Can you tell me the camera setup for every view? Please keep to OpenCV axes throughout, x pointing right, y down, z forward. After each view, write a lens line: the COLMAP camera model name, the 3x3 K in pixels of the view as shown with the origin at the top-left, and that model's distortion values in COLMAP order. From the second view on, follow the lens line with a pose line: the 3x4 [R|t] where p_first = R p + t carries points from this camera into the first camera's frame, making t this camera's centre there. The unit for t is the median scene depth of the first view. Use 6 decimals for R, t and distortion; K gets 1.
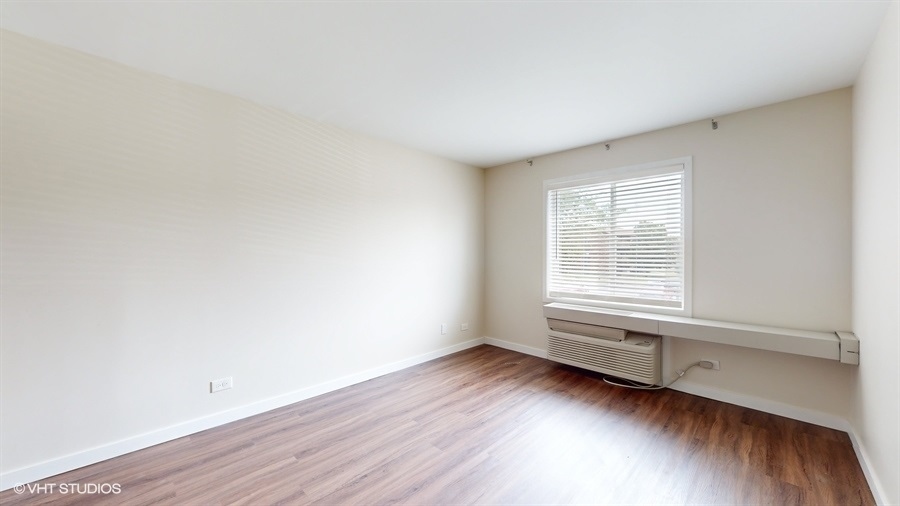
lens RADIAL K [[334.5, 0, 450.1], [0, 334.5, 254.0], [0, 0, 1]] dist [-0.000315, -0.000031]
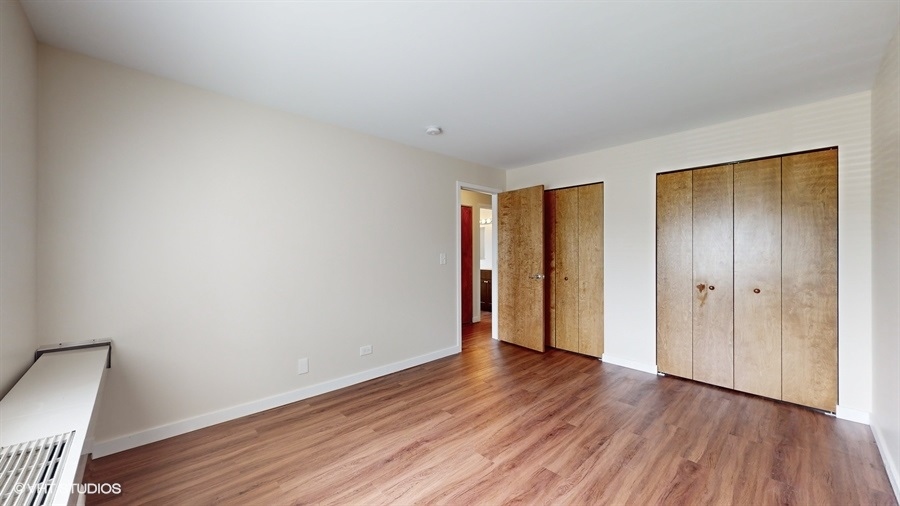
lens RADIAL K [[334.5, 0, 449.8], [0, 334.5, 251.4], [0, 0, 1]] dist [-0.000315, -0.000031]
pose [[-0.999244, -0.003942, 0.038669, 0.209467], [-0.003956, 0.999992, -0.000279, 0.000906], [-0.038668, -0.000432, -0.999252, 2.027424]]
